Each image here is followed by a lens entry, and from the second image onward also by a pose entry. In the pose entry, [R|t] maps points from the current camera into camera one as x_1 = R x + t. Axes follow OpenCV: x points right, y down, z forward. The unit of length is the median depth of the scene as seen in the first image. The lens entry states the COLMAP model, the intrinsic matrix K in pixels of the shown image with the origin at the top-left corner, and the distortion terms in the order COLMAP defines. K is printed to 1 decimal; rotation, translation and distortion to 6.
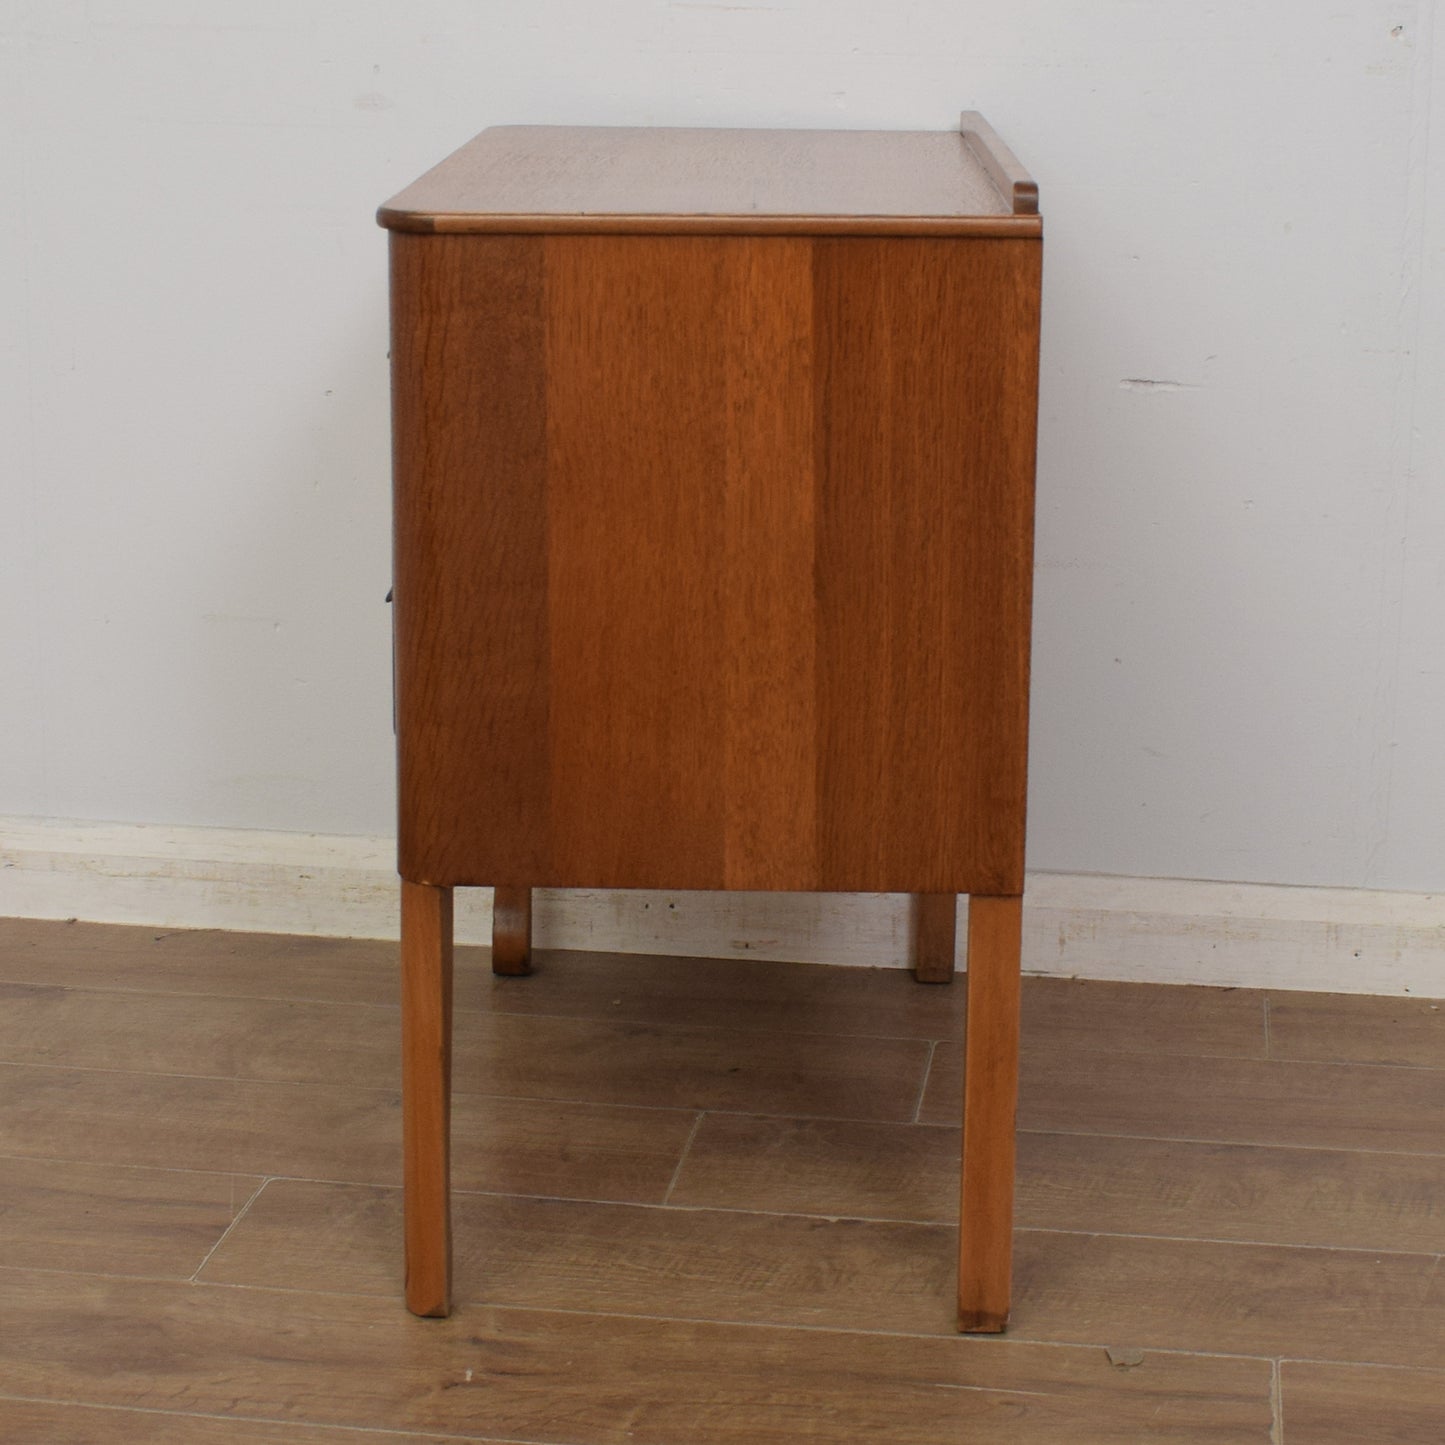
lens RADIAL K [[3183.4, 0, 754.1], [0, 3183.4, 721.0], [0, 0, 1]] dist [-0.058967, -0.432882]
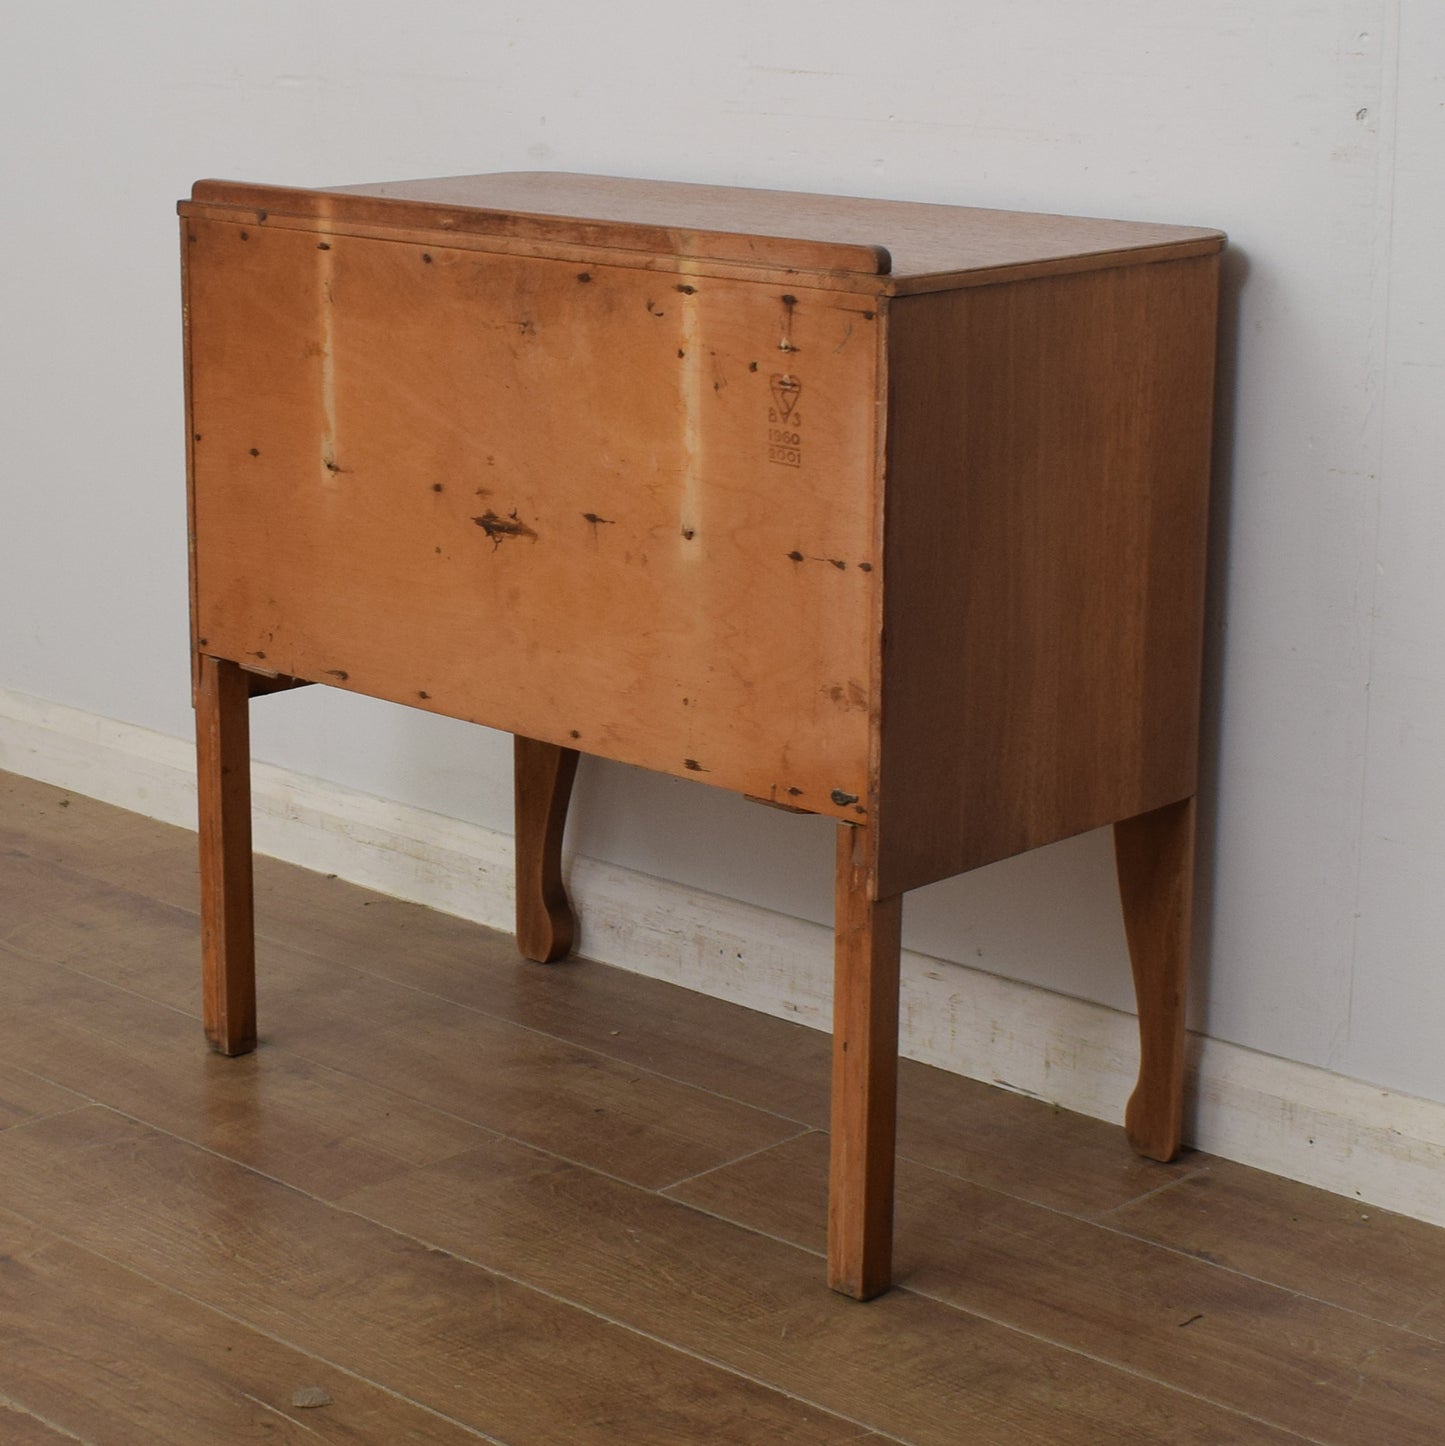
lens RADIAL K [[3307.4, 0, 577.1], [0, 3307.4, 726.9], [0, 0, 1]] dist [-0.075002, -0.086097]
pose [[0.794290, 0.137610, -0.591749, 0.640130], [-0.138369, 0.989387, 0.044349, -0.062535], [0.591571, 0.046654, 0.804902, 0.143655]]
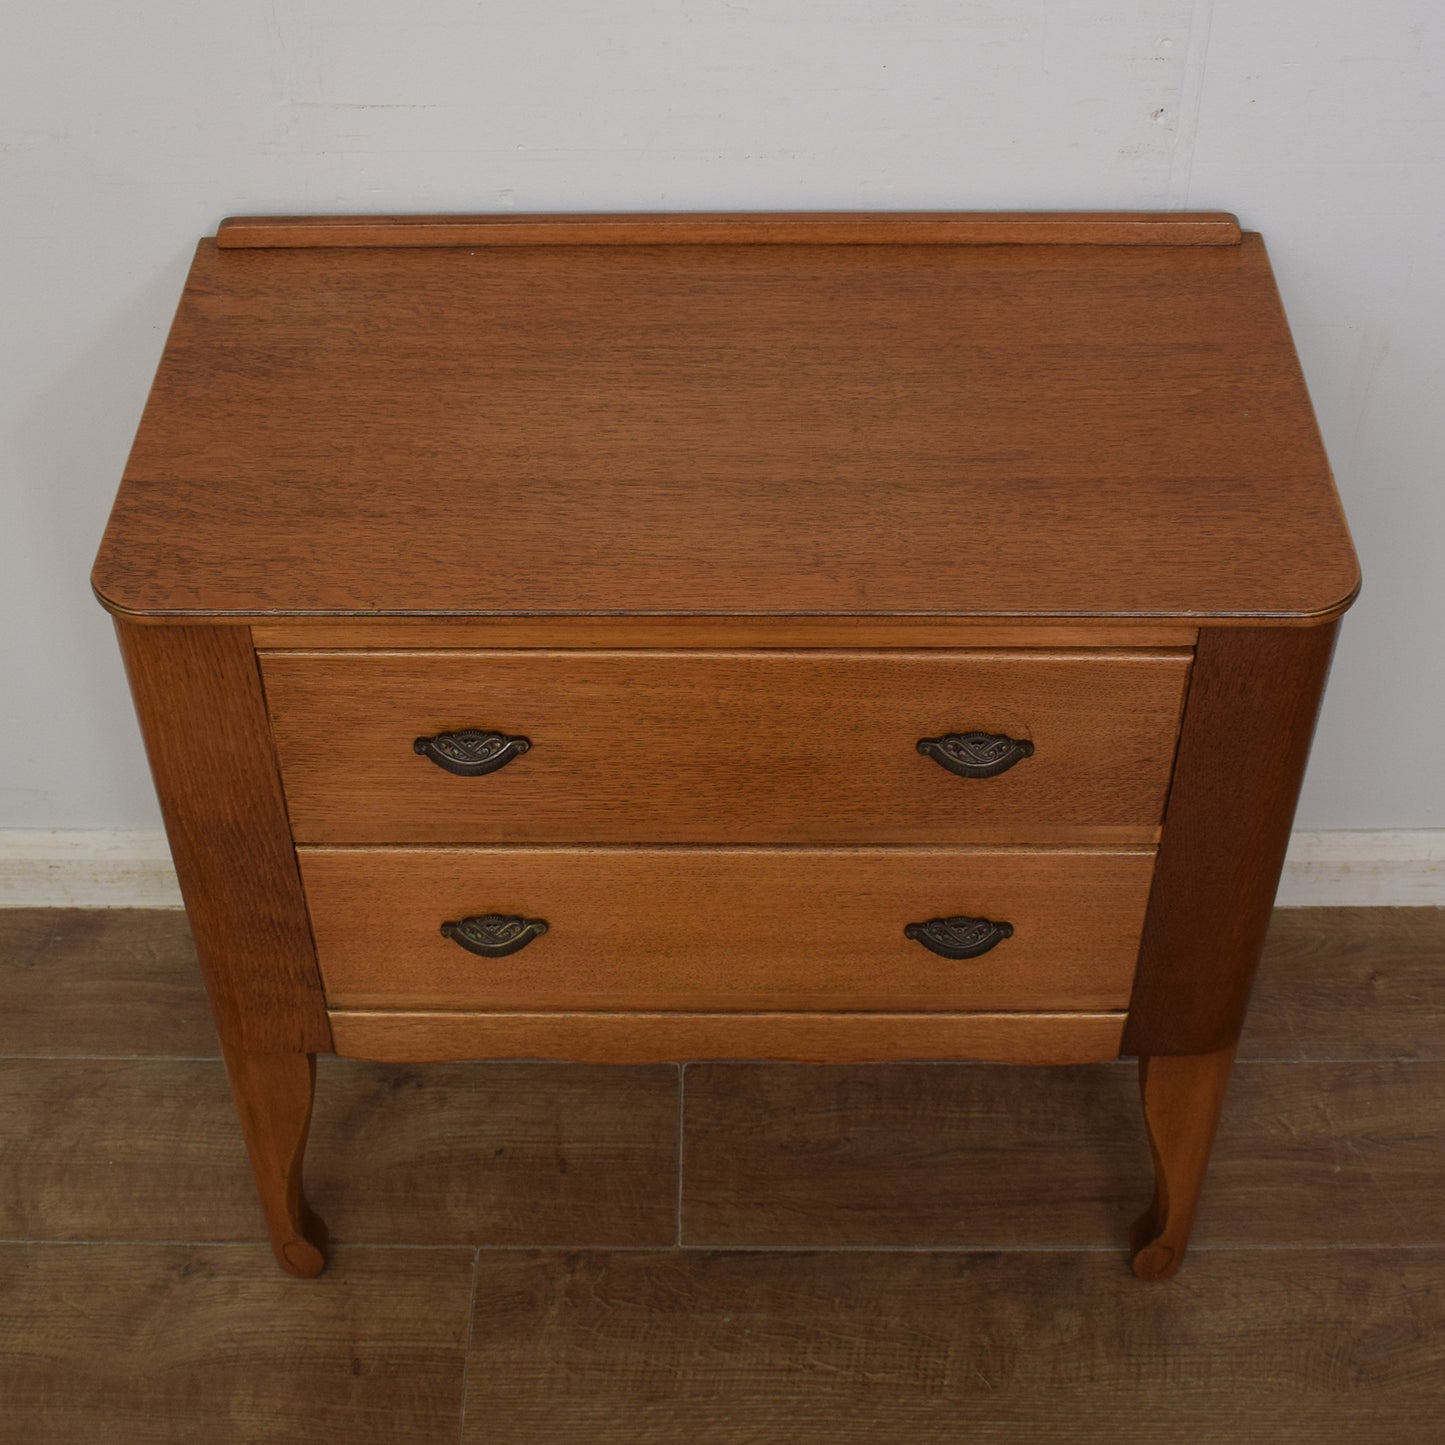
lens RADIAL K [[2281.7, 0, 702.1], [0, 2281.7, 676.5], [0, 0, 1]] dist [-0.093132, -0.011876]
pose [[0.991853, -0.103802, 0.073843, 0.022589], [0.055063, 0.872071, 0.486271, -0.416520], [-0.114872, -0.478244, 0.870682, 0.439535]]
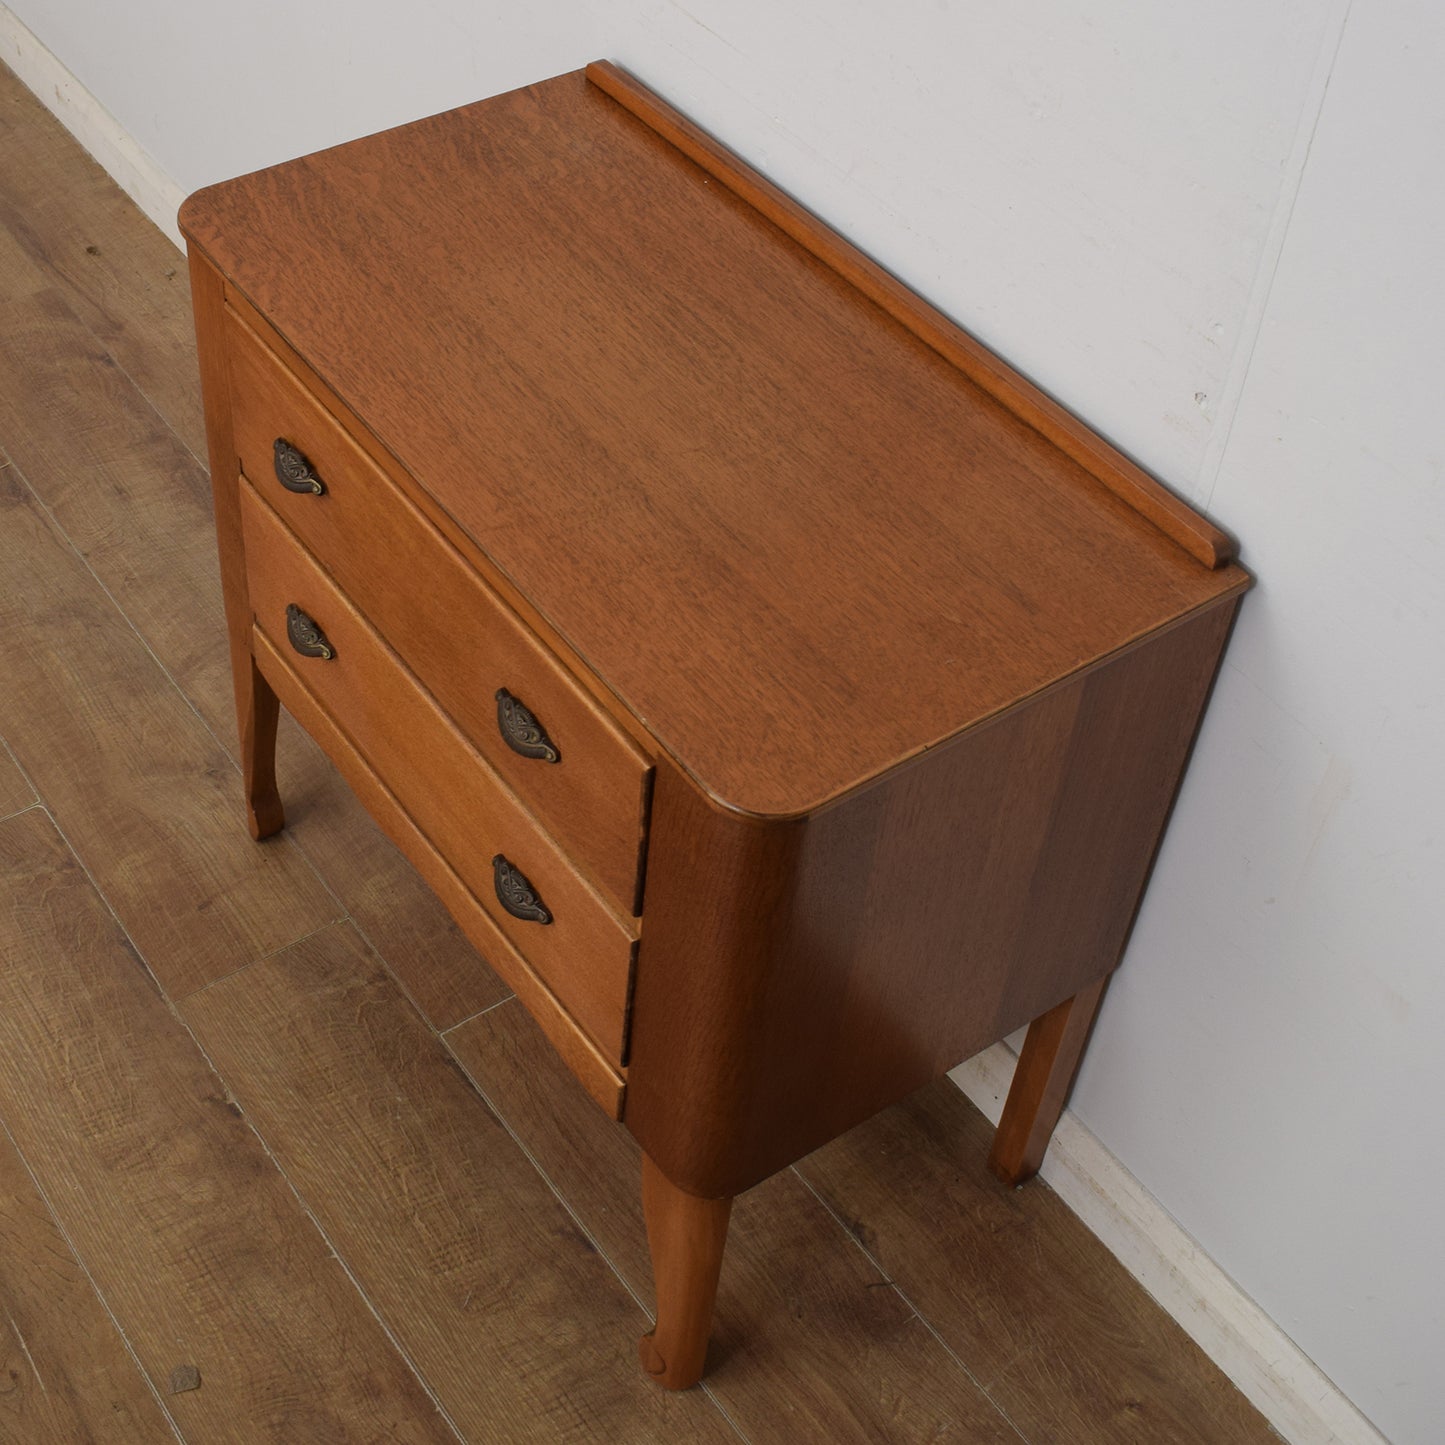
lens RADIAL K [[2150.1, 0, 583.8], [0, 2150.1, 610.4], [0, 0, 1]] dist [-0.094768, 0.010273]
pose [[0.671695, 0.521528, -0.526150, 0.438493], [-0.209144, 0.814824, 0.540668, -0.462806], [0.710693, -0.253123, 0.656387, 0.559792]]
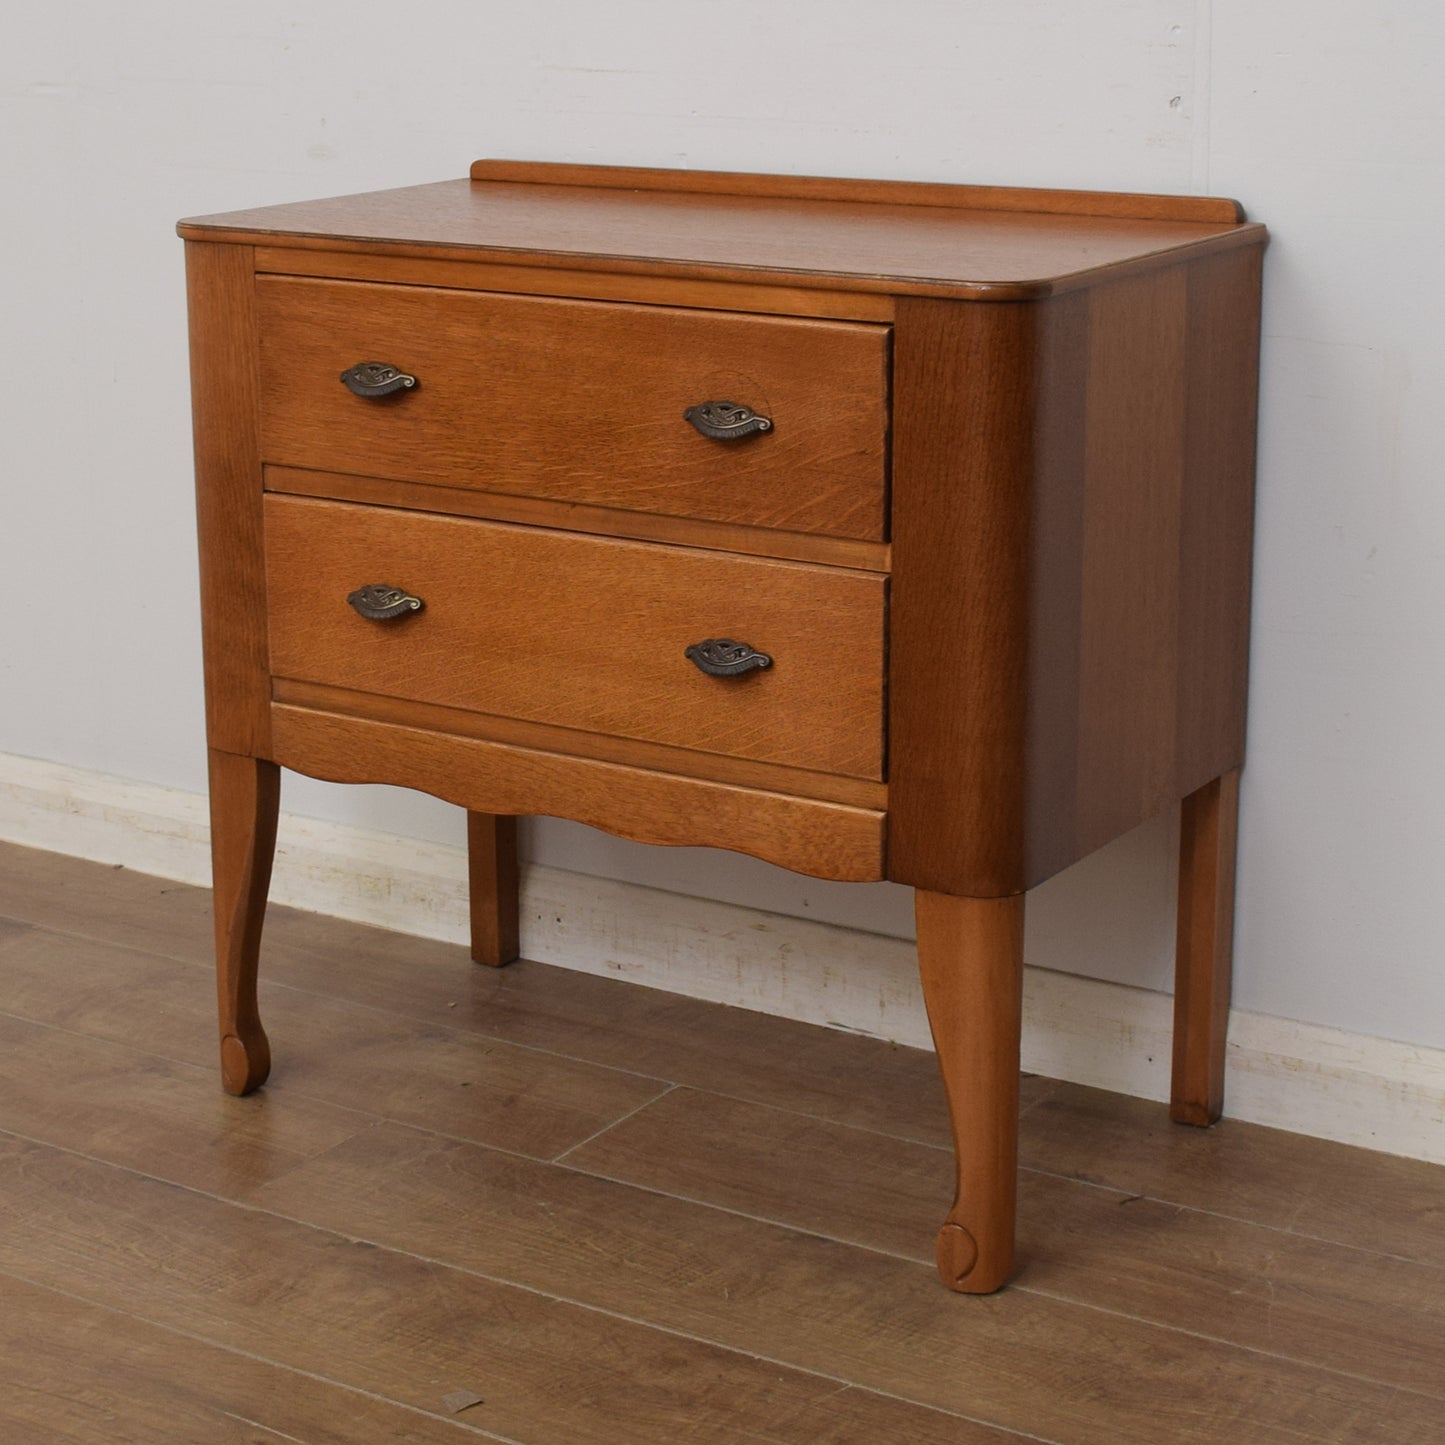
lens RADIAL K [[3004.6, 0, 708.0], [0, 3004.6, 671.6], [0, 0, 1]] dist [-0.076910, -0.069709]
pose [[0.909304, 0.090359, -0.406205, 0.488397], [-0.087616, 0.995831, 0.025388, -0.062655], [0.406805, 0.012504, 0.913429, 0.131942]]
